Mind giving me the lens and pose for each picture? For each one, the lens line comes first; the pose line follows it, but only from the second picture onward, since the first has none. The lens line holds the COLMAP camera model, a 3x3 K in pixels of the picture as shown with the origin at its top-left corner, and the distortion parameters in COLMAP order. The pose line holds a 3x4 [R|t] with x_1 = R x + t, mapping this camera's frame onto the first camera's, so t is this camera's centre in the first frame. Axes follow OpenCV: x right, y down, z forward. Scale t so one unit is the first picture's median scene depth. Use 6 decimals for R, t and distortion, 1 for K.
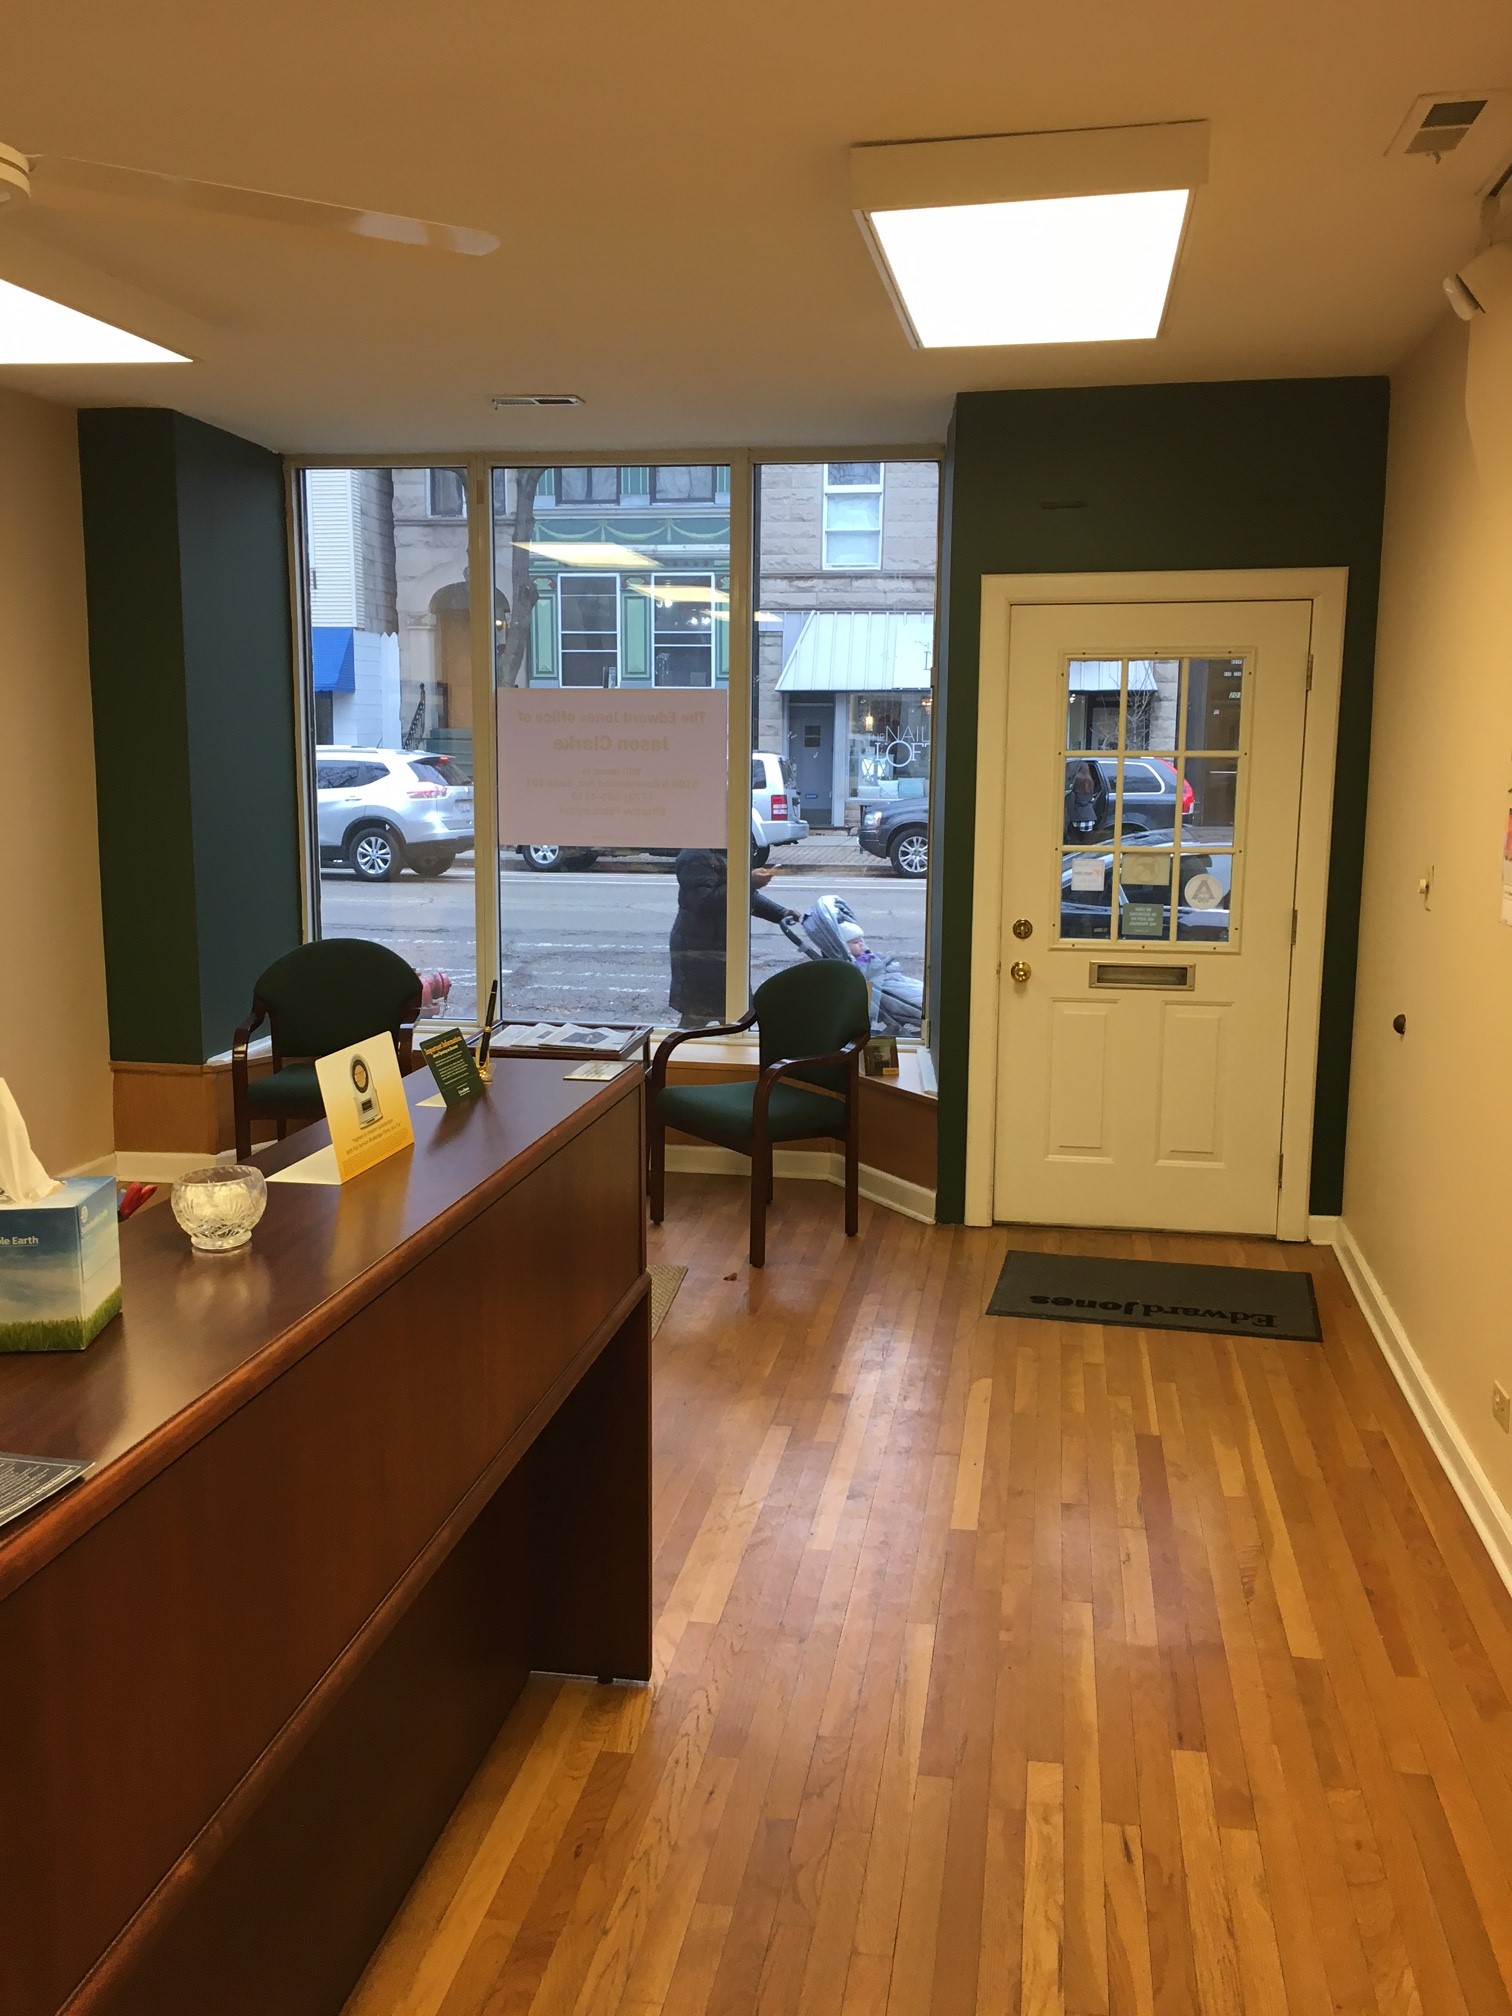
lens RADIAL K [[1697.1, 0, 754.2], [0, 1697.1, 998.8], [0, 0, 1]] dist [0.073415, -0.092193]
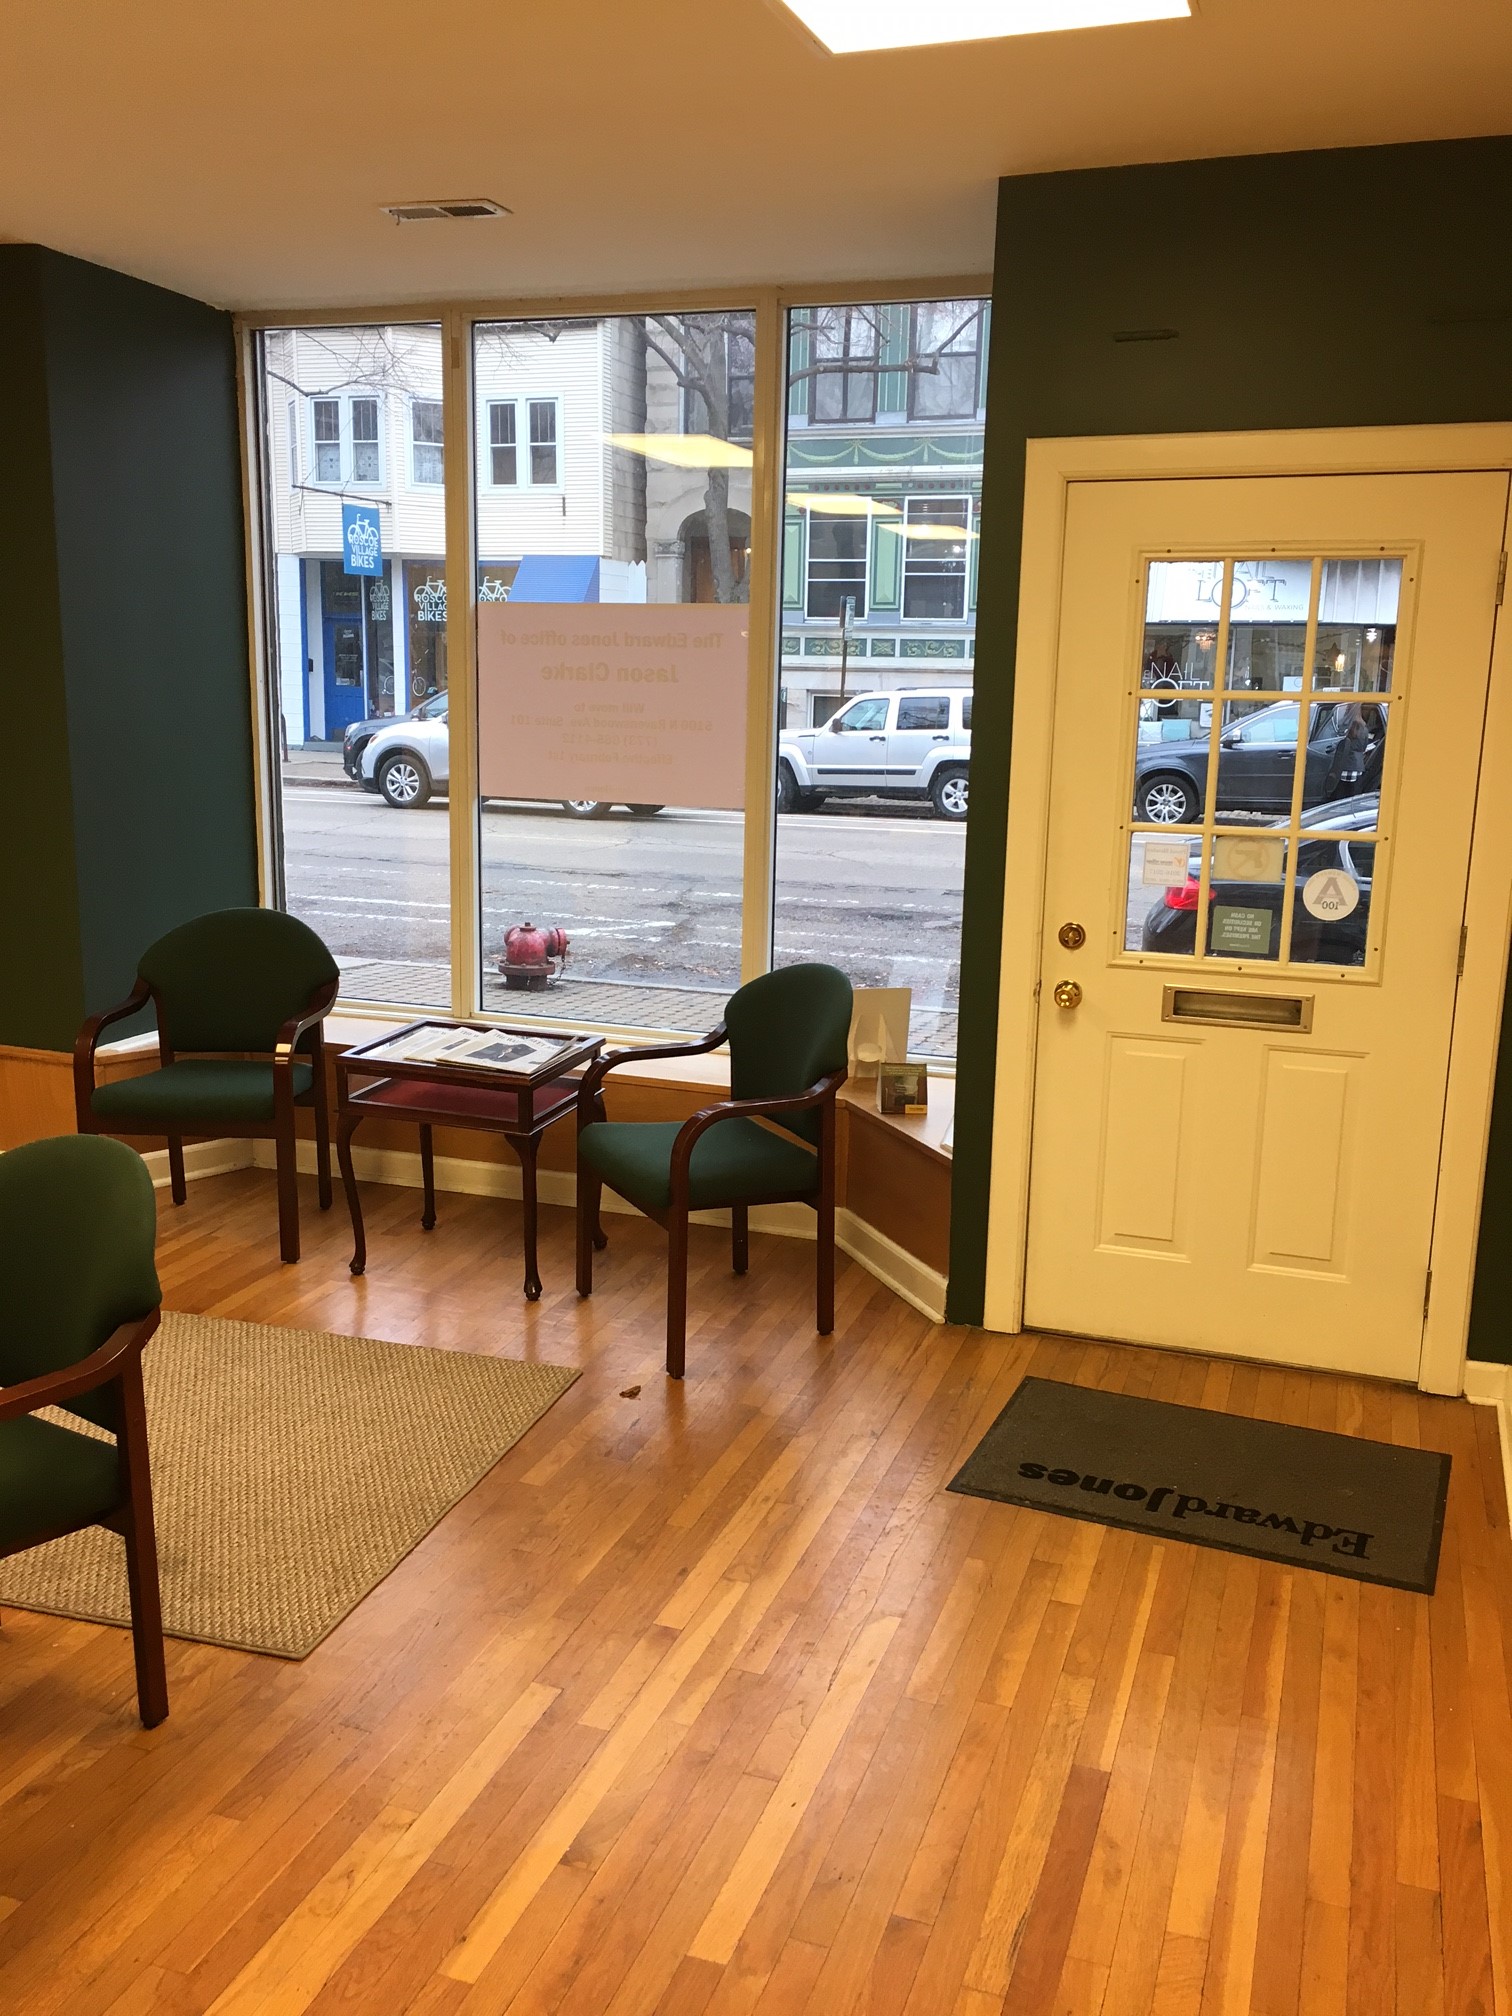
lens RADIAL K [[1697.1, 0, 754.2], [0, 1697.1, 998.8], [0, 0, 1]] dist [0.073415, -0.092193]
pose [[0.985373, 0.045777, -0.164147, 0.143296], [-0.039726, 0.998411, 0.039961, -0.037507], [0.165715, -0.032855, 0.985626, 0.258235]]
